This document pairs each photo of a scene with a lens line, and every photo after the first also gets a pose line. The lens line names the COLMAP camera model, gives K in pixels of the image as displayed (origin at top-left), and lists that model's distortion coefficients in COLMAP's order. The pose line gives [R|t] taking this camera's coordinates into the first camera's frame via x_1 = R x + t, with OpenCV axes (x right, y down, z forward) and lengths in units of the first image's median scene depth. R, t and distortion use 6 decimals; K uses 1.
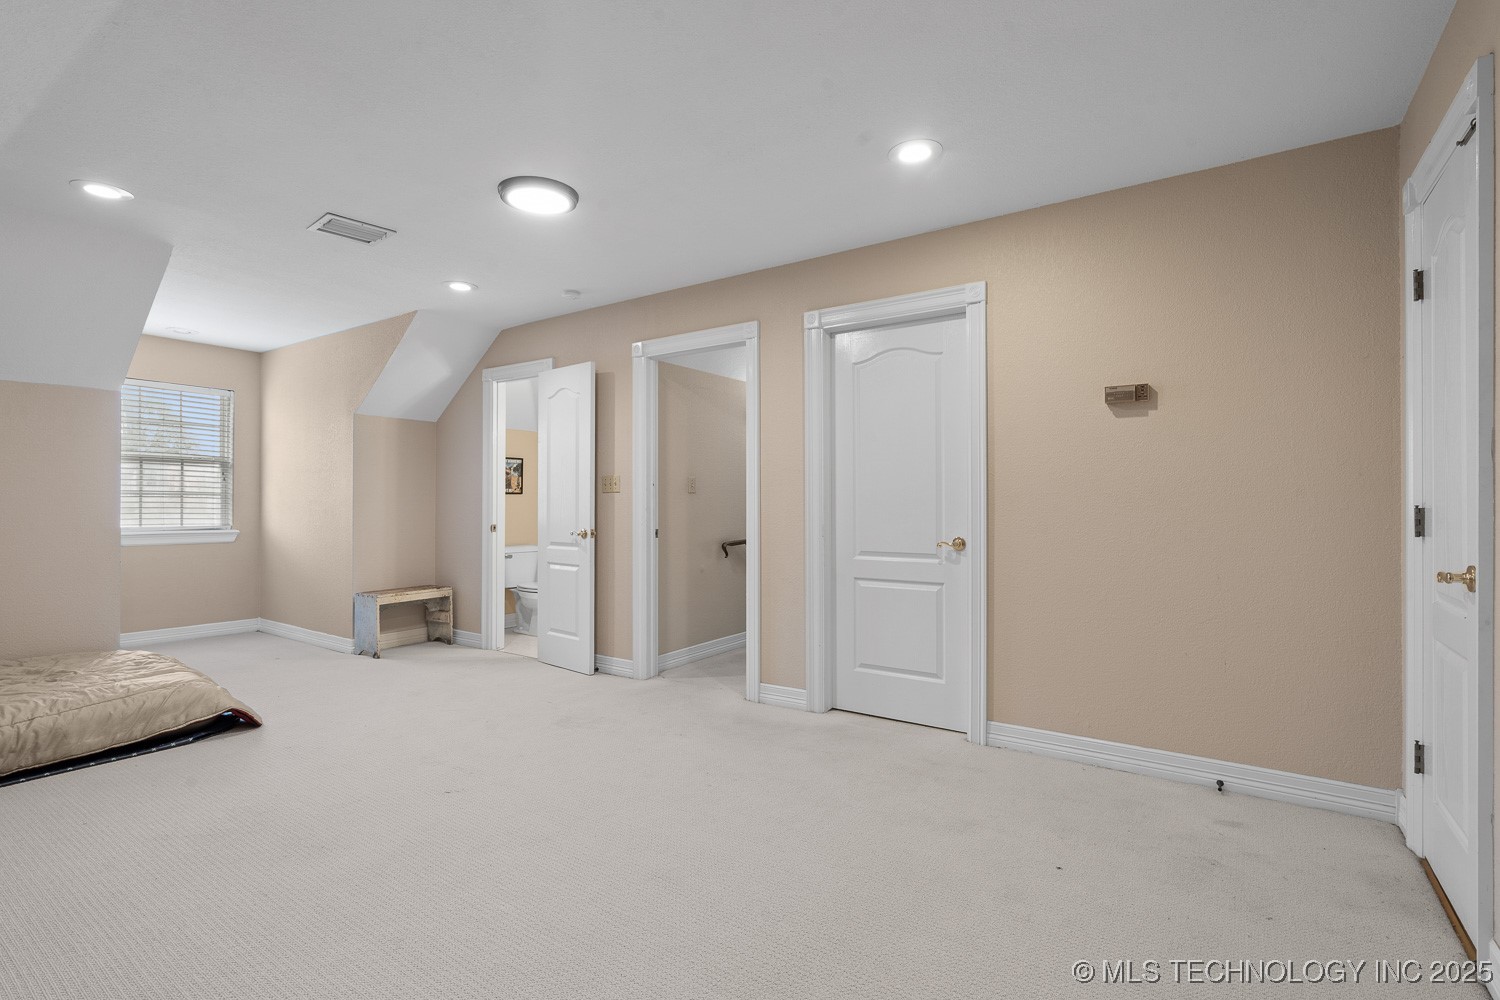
lens RADIAL K [[701.5, 0, 753.4], [0, 701.5, 498.5], [0, 0, 1]] dist [0.000732, 0.001152]
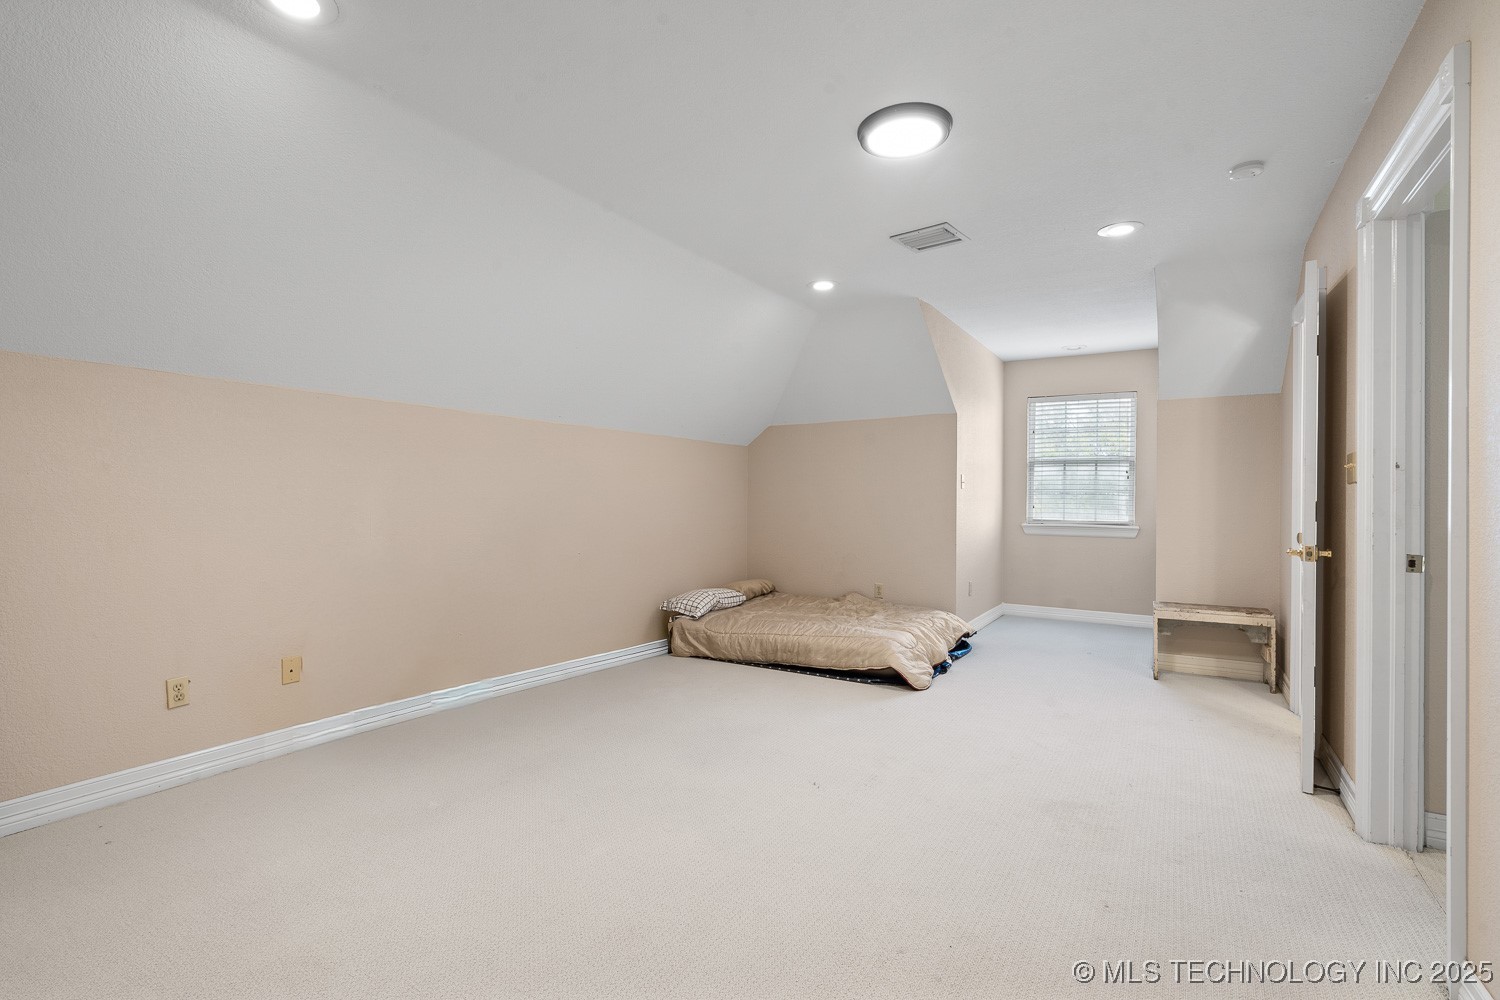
lens RADIAL K [[701.5, 0, 753.2], [0, 701.5, 499.5], [0, 0, 1]] dist [0.000732, 0.001152]
pose [[0.053569, 0.003934, -0.998556, 0.292636], [0.000129, 0.999992, 0.003946, 0.001618], [0.998564, -0.000340, 0.053568, 0.439311]]
